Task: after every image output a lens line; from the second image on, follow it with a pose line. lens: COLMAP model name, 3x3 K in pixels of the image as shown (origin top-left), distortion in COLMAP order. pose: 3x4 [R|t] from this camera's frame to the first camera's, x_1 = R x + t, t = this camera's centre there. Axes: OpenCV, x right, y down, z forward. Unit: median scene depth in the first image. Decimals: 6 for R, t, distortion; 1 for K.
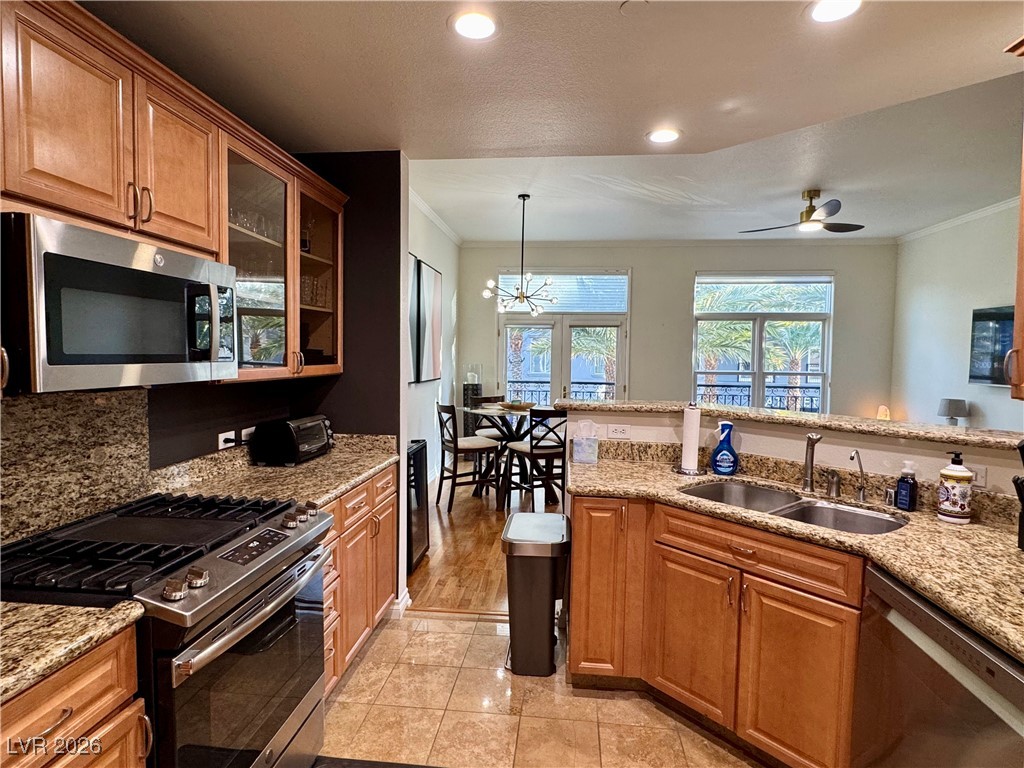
lens RADIAL K [[554.4, 0, 508.7], [0, 554.4, 383.6], [0, 0, 1]] dist [-0.000195, -0.001670]
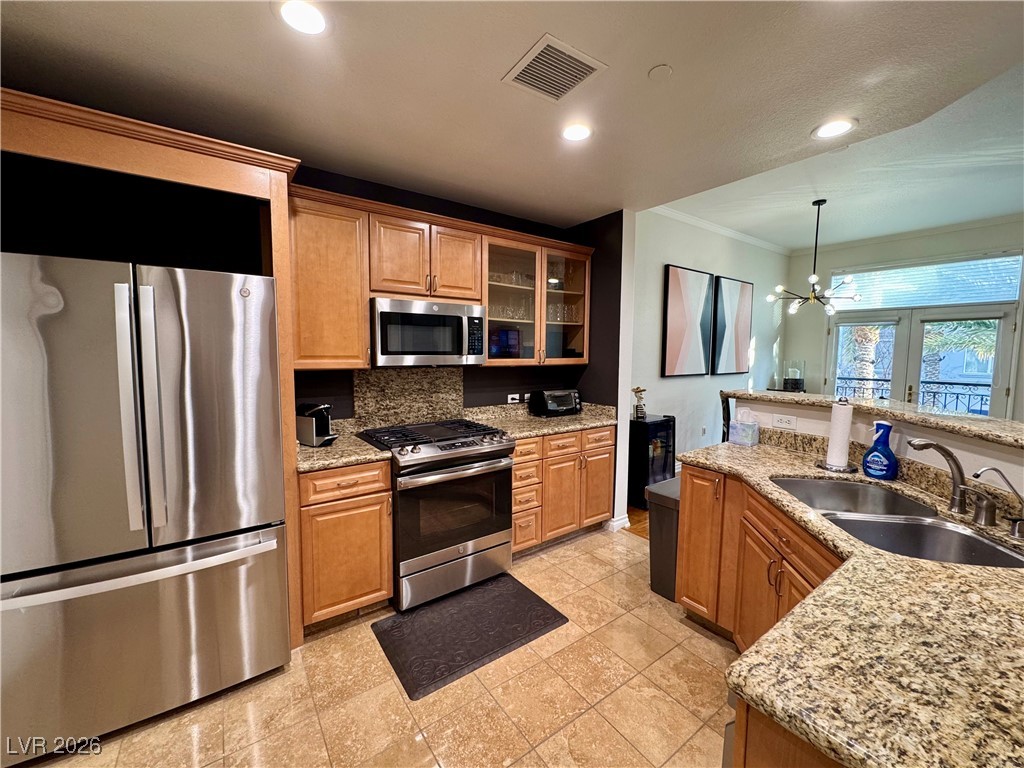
lens RADIAL K [[409.1, 0, 510.7], [0, 409.1, 383.3], [0, 0, 1]] dist [-0.003751, 0.000316]
pose [[0.668850, 0.050341, -0.741691, 0.427782], [-0.035829, 0.998728, 0.035476, 0.003213], [0.742534, 0.002846, 0.669803, 0.075597]]
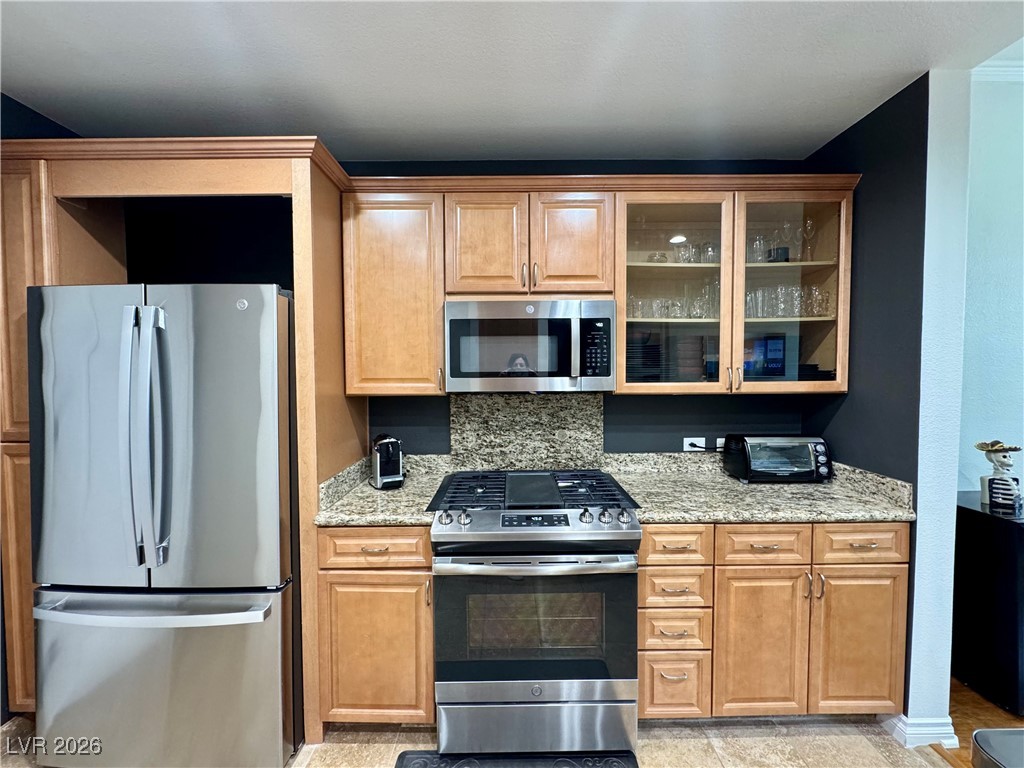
lens RADIAL K [[409.1, 0, 512.2], [0, 409.1, 383.2], [0, 0, 1]] dist [-0.003751, 0.000316]
pose [[0.113855, 0.022408, -0.993245, 0.260791], [-0.044489, 0.998858, 0.017435, -0.021244], [0.992501, 0.042204, 0.114722, 0.454947]]
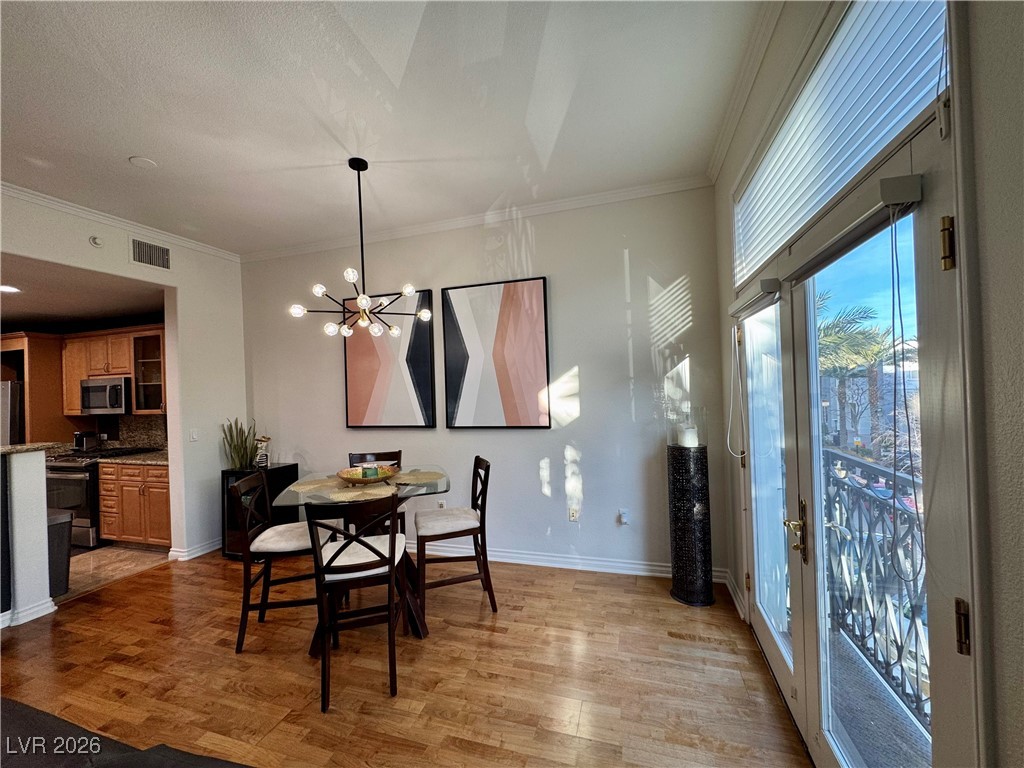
lens RADIAL K [[409.1, 0, 509.3], [0, 409.1, 384.7], [0, 0, 1]] dist [-0.003751, 0.000316]
pose [[-0.194826, -0.014211, -0.980735, 0.887530], [-0.019175, 0.999759, -0.010678, -0.126299], [0.980650, 0.016725, -0.195051, 2.394772]]
